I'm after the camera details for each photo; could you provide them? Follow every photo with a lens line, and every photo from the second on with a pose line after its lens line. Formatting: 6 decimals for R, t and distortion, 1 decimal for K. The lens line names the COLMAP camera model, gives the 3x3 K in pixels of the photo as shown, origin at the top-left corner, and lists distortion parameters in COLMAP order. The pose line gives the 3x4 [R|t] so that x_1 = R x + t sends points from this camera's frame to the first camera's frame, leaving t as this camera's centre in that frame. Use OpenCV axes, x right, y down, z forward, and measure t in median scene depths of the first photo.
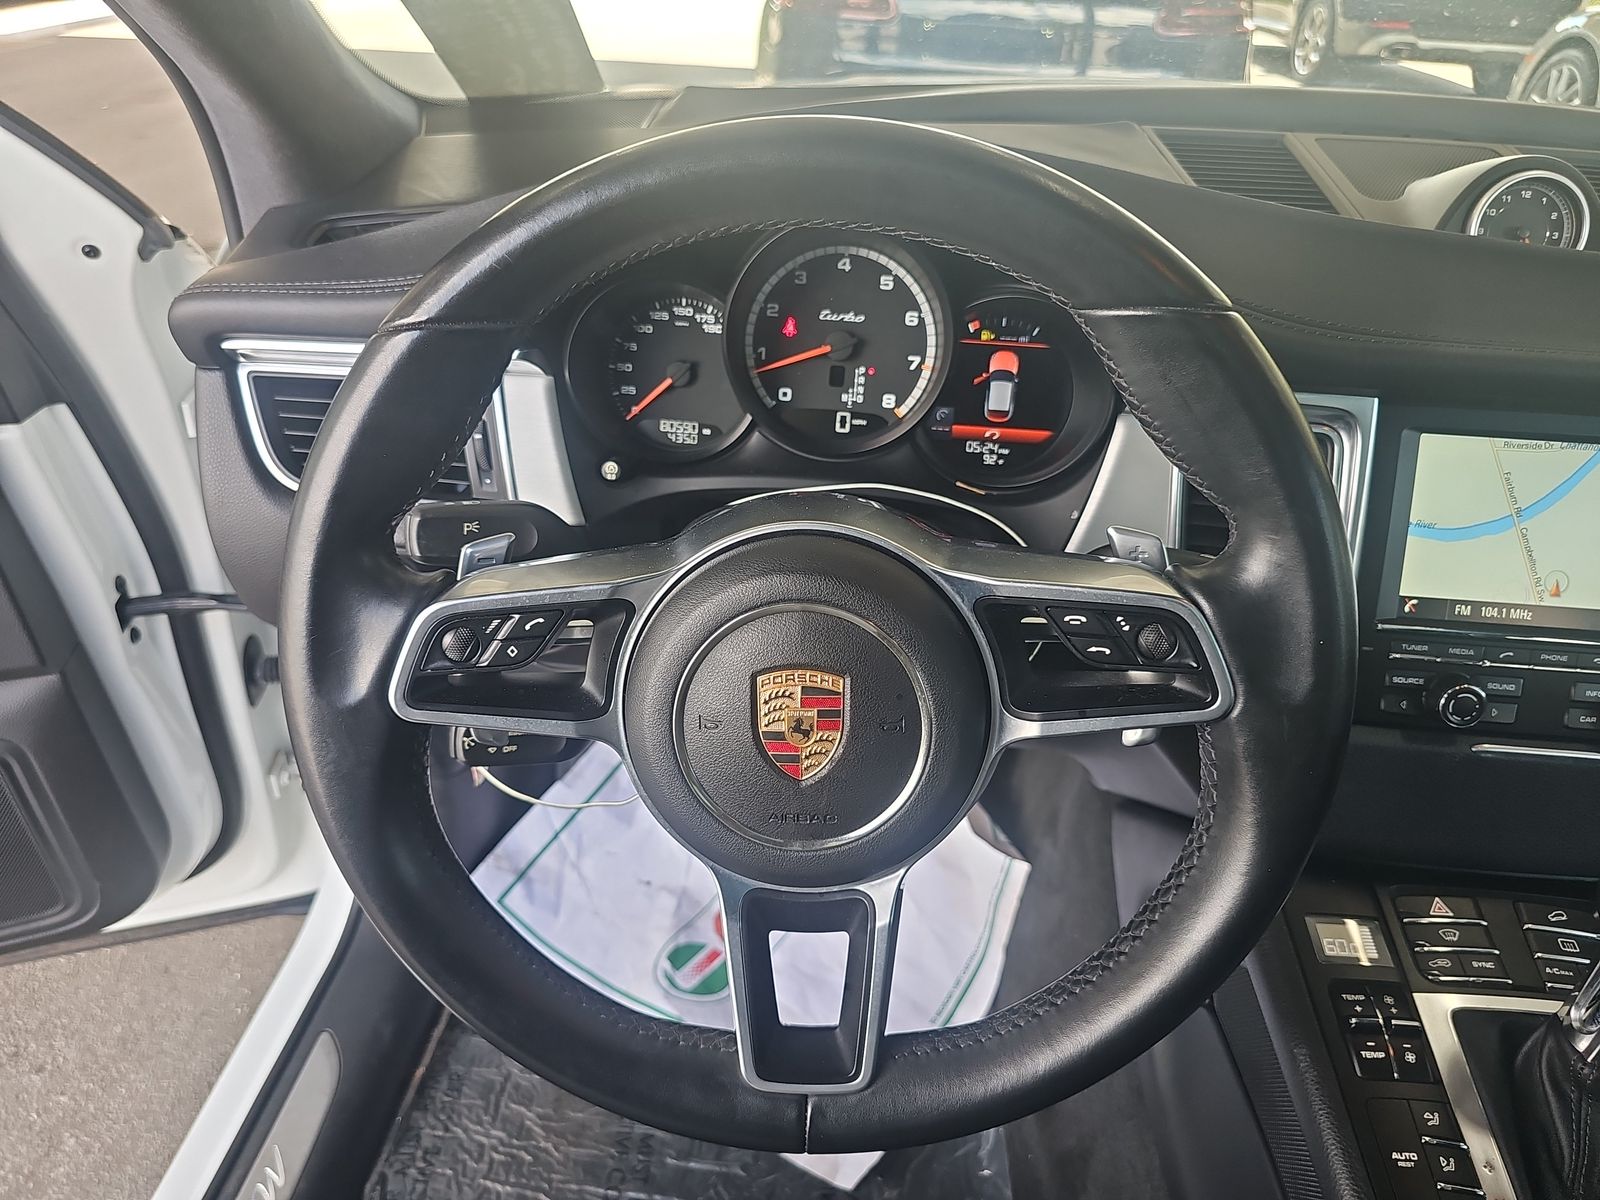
lens RADIAL K [[1083.7, 0, 789.4], [0, 1083.7, 599.8], [0, 0, 1]] dist [0.028275, -0.017159]
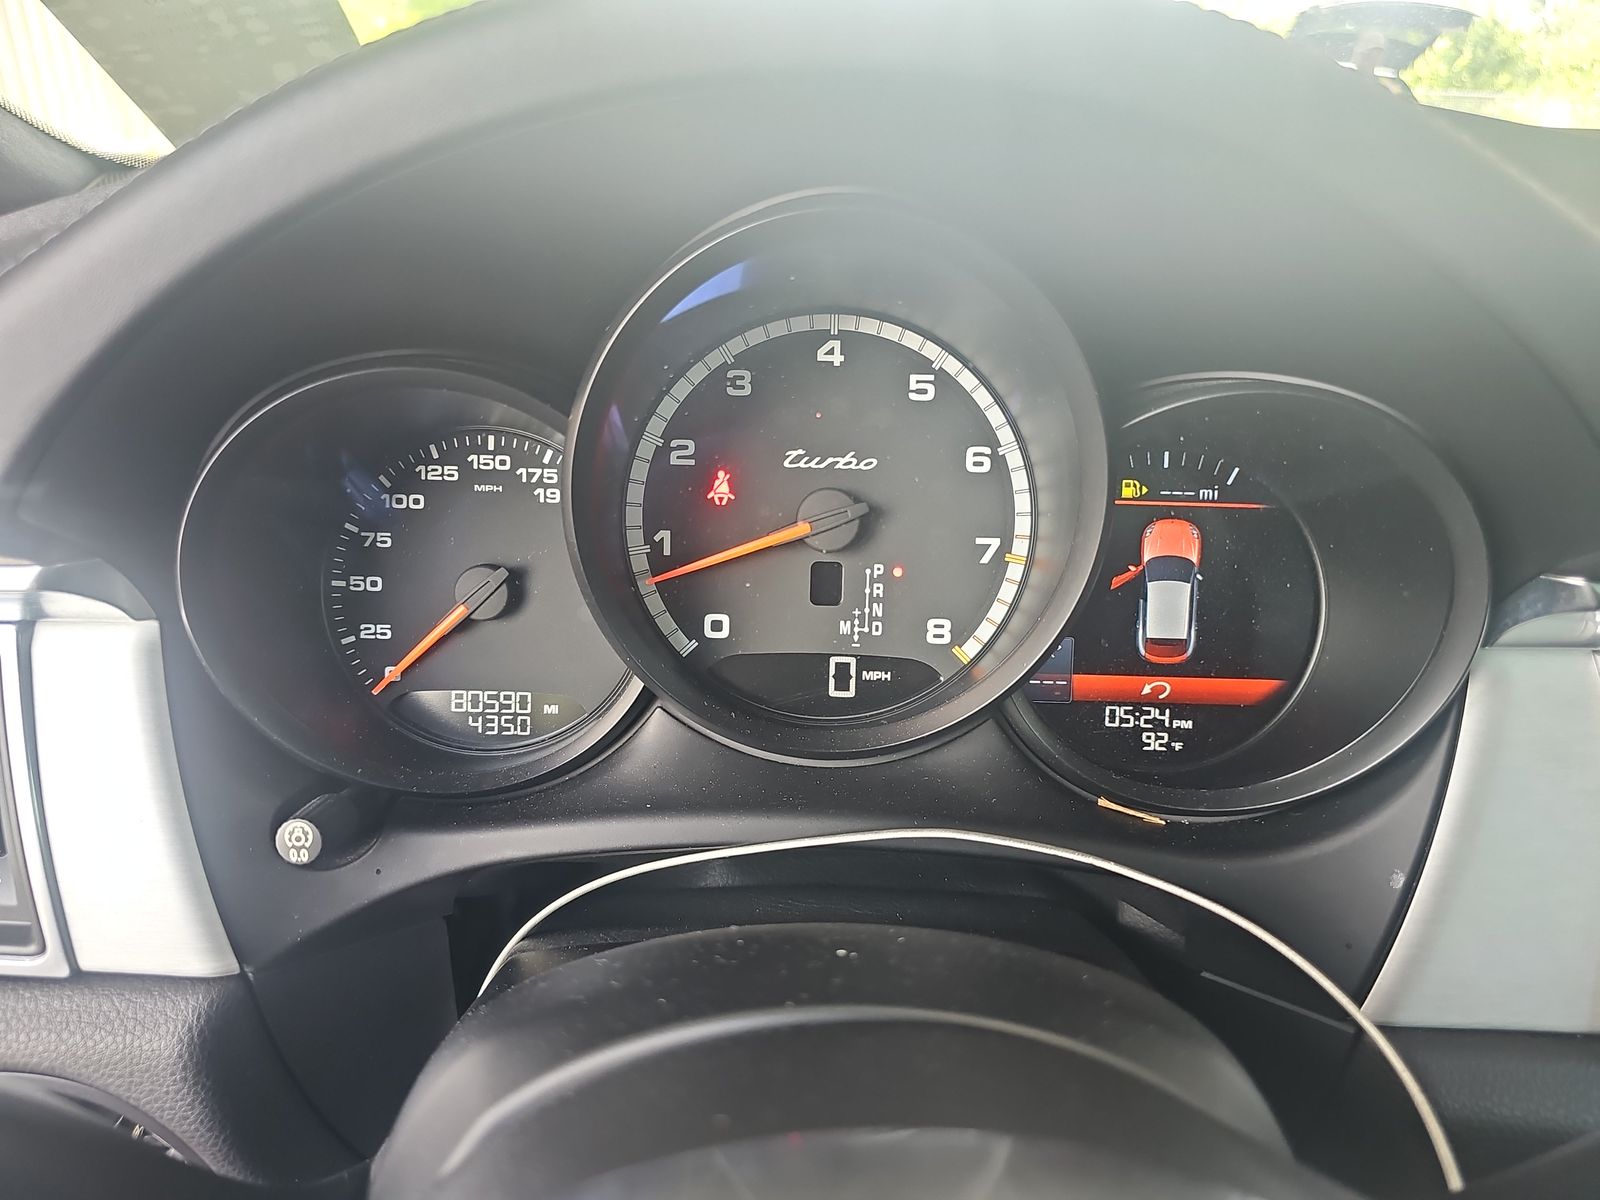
lens RADIAL K [[1083.7, 0, 813.5], [0, 1083.7, 597.9], [0, 0, 1]] dist [0.028275, -0.017159]
pose [[0.995039, -0.045372, 0.088533, -0.003293], [0.058371, 0.986922, -0.150257, -0.129805], [-0.080558, 0.154680, 0.984675, 0.538291]]
